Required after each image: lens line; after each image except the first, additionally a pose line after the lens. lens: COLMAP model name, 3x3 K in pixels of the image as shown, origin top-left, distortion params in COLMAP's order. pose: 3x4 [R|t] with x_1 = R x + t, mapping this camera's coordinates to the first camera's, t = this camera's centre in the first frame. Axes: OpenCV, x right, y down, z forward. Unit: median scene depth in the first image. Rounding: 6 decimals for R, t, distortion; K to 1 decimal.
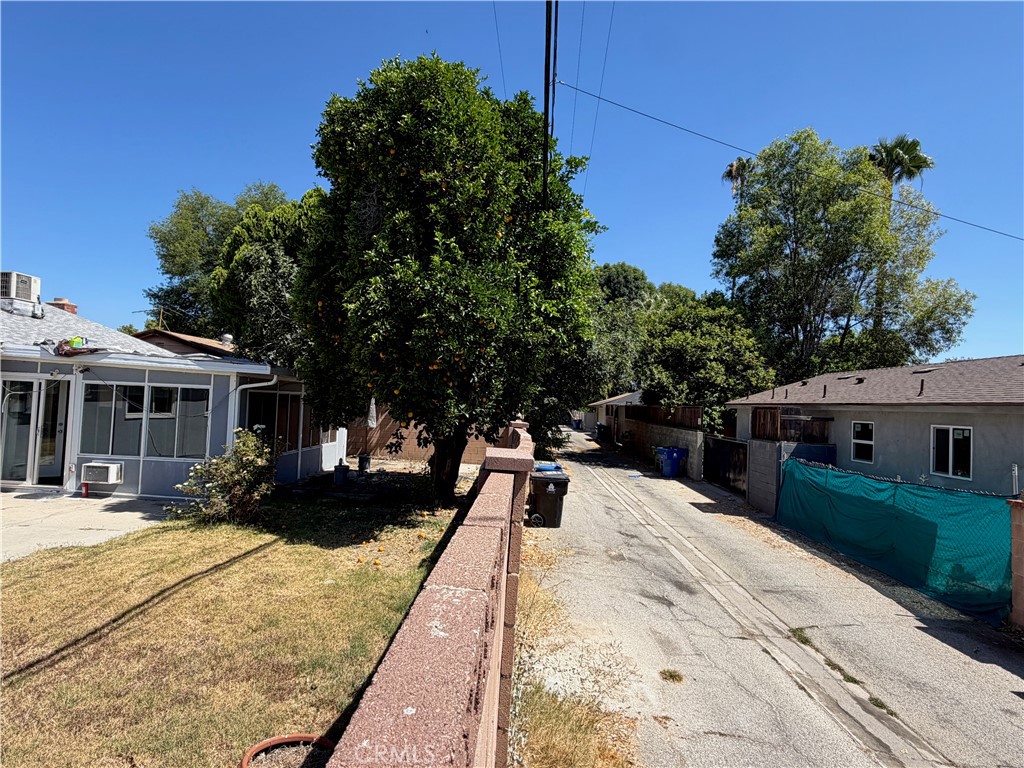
lens RADIAL K [[538.2, 0, 509.6], [0, 538.2, 385.5], [0, 0, 1]] dist [0.002019, 0.000203]
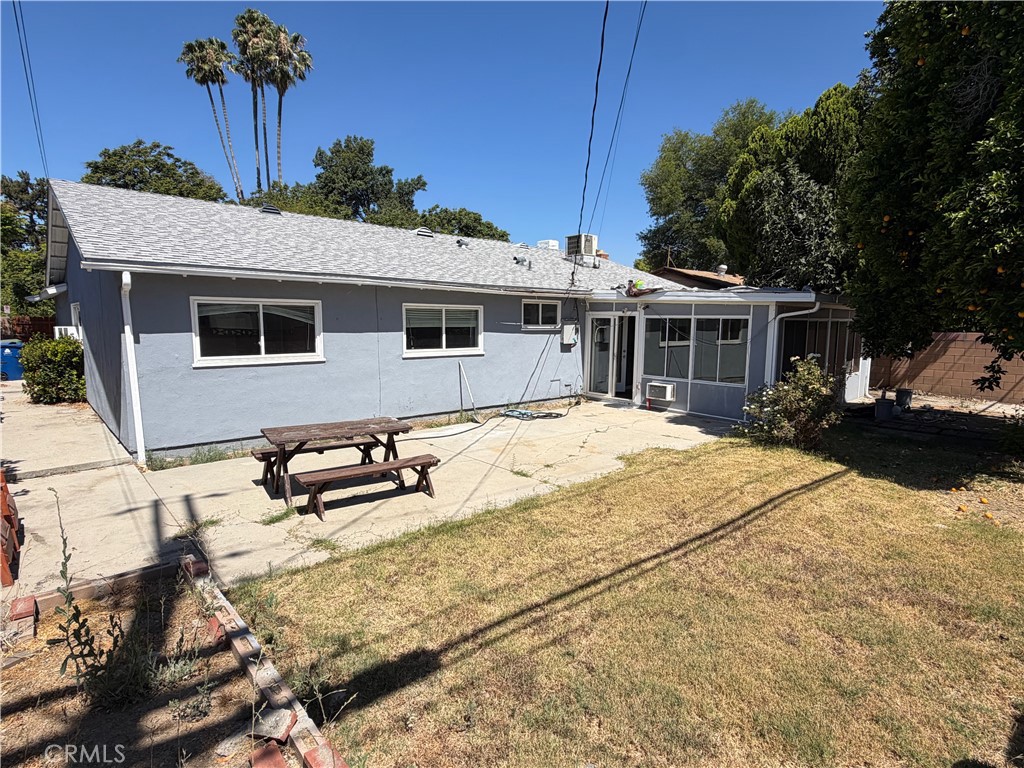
lens RADIAL K [[538.2, 0, 510.8], [0, 538.2, 384.1], [0, 0, 1]] dist [0.002019, 0.000203]
pose [[0.694837, 0.051689, -0.717307, -0.116774], [0.043952, 0.992497, 0.114095, -0.008161], [0.717823, -0.110805, 0.687352, -0.079889]]
